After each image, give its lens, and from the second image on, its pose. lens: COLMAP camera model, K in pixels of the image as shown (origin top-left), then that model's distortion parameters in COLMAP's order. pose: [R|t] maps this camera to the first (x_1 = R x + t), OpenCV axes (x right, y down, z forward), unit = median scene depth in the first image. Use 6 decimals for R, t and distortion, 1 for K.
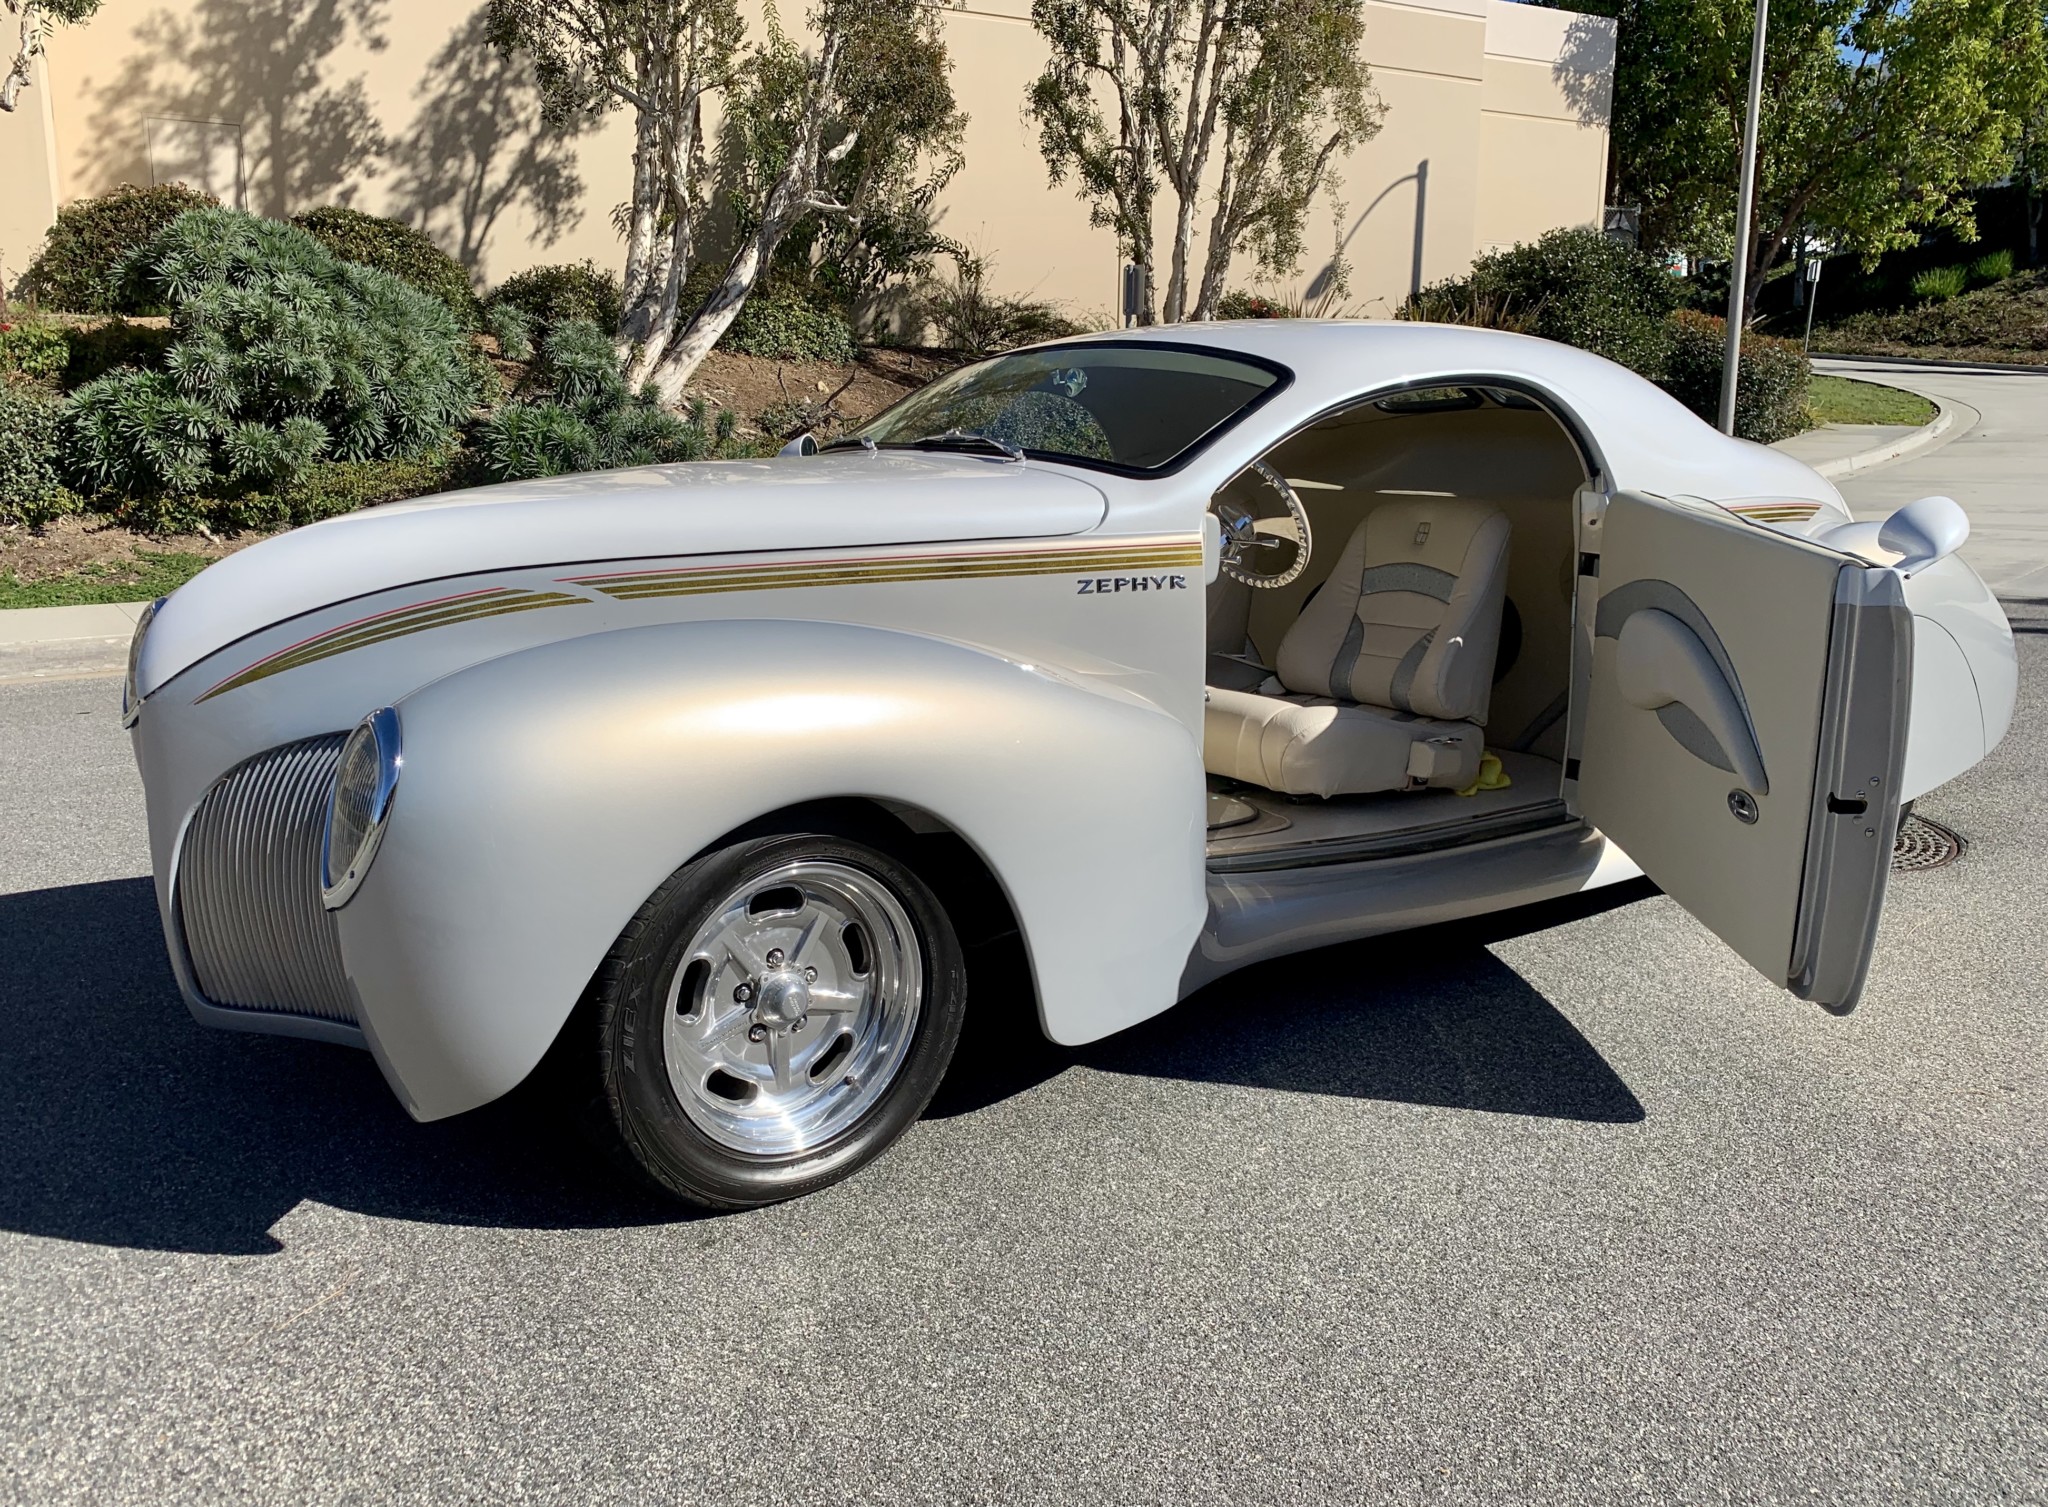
lens RADIAL K [[1555.8, 0, 1024.0], [0, 1555.8, 753.5], [0, 0, 1]] dist [0.002109, 0.010188]
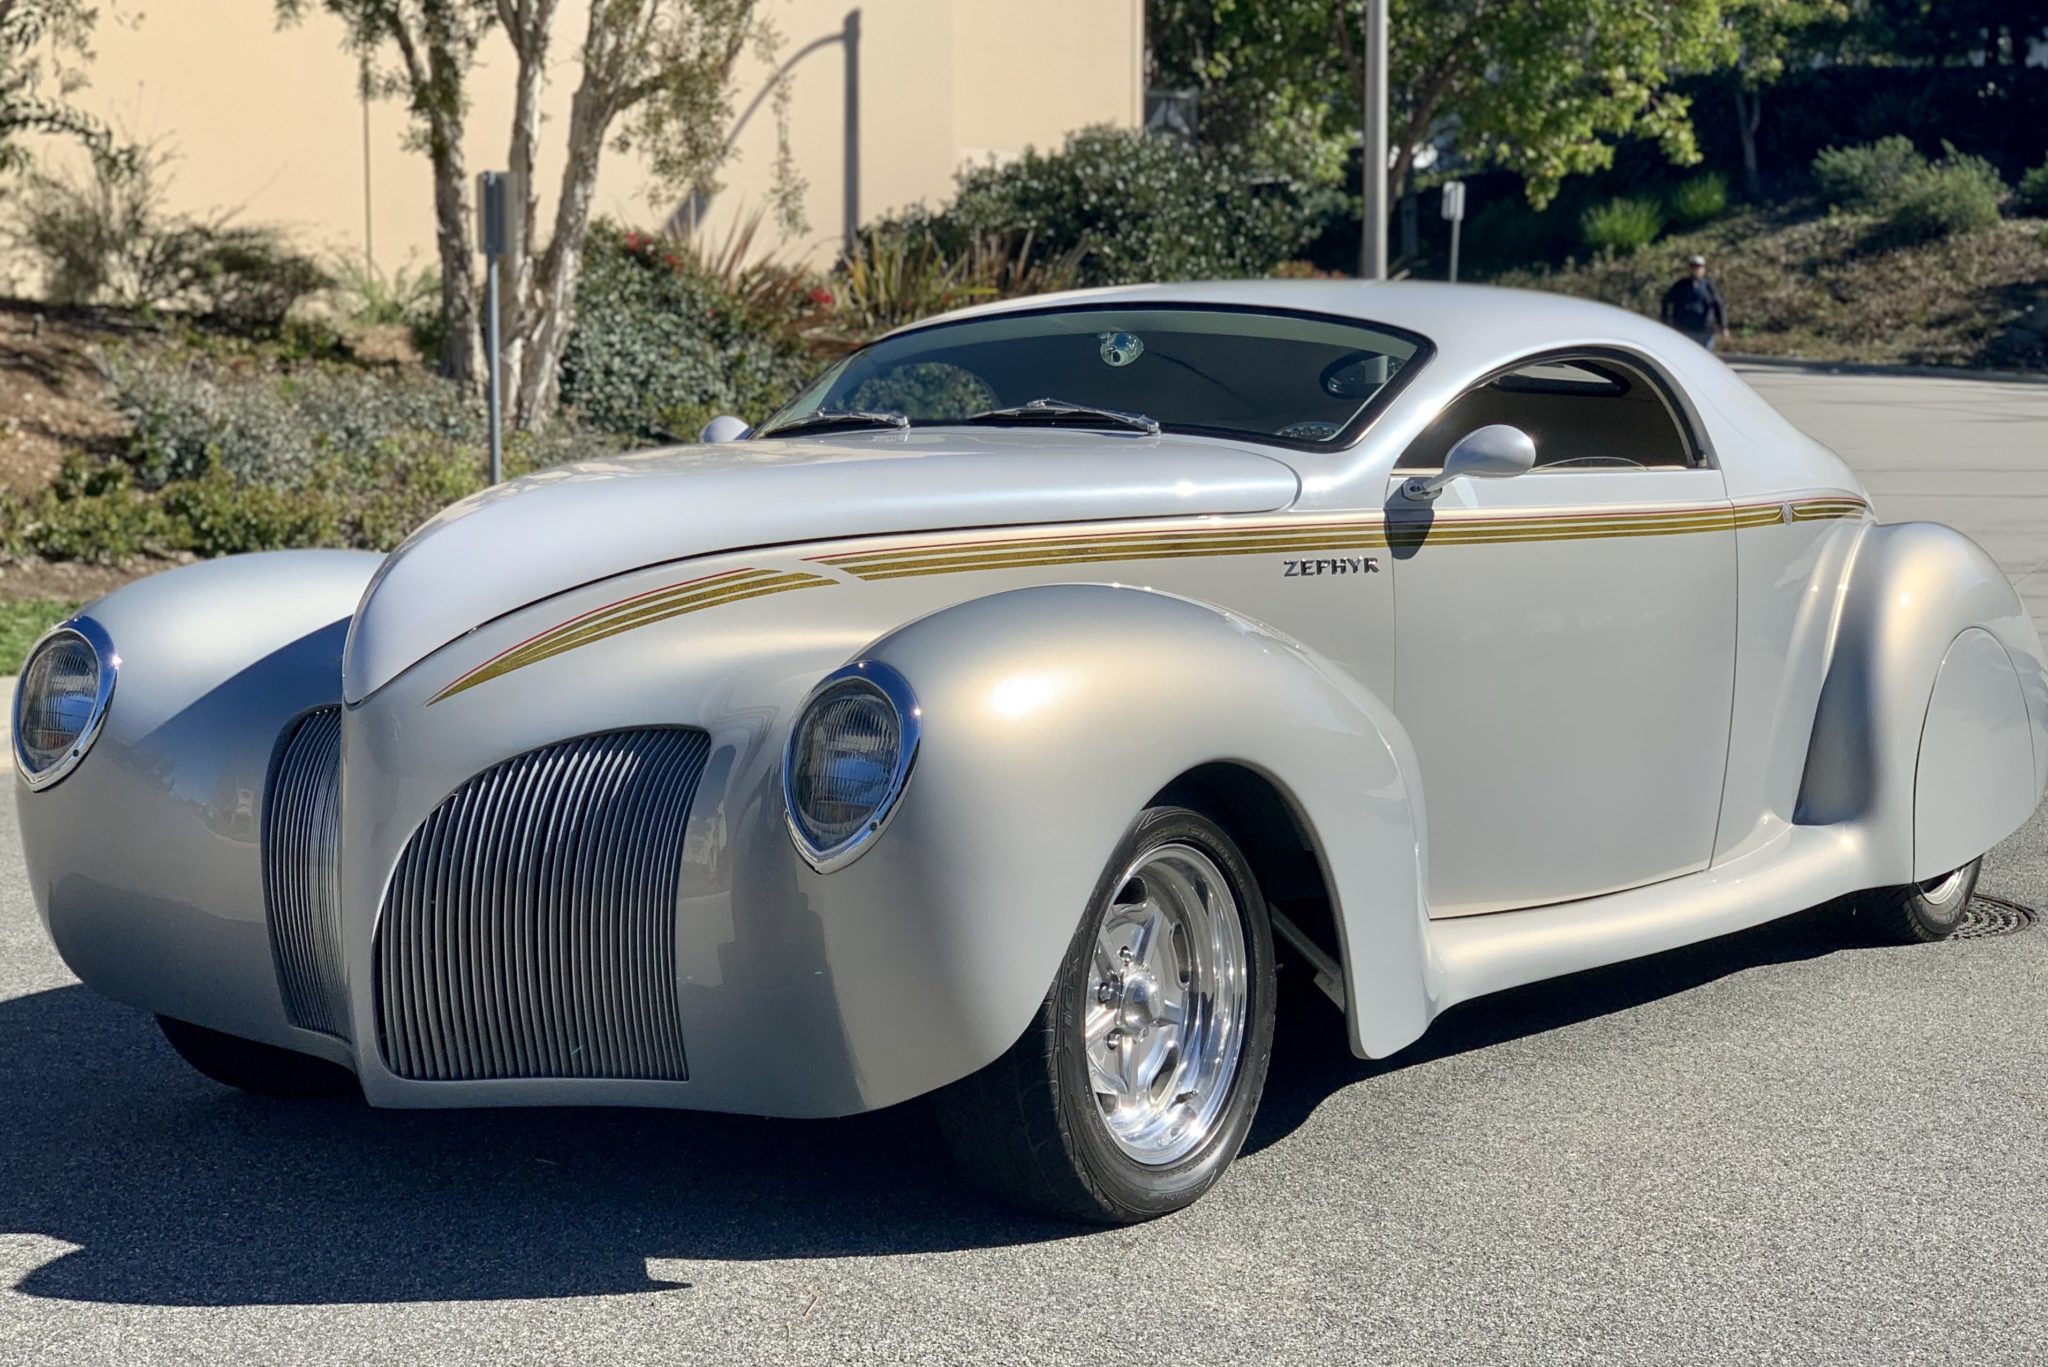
lens RADIAL K [[2965.2, 0, 1024.0], [0, 2965.2, 683.5], [0, 0, 1]] dist [0.114462, -0.000769]
pose [[0.949471, -0.029079, 0.312505, -0.100537], [0.070092, 0.990197, -0.120818, 0.023926], [-0.305928, 0.136618, 0.942201, -0.085275]]
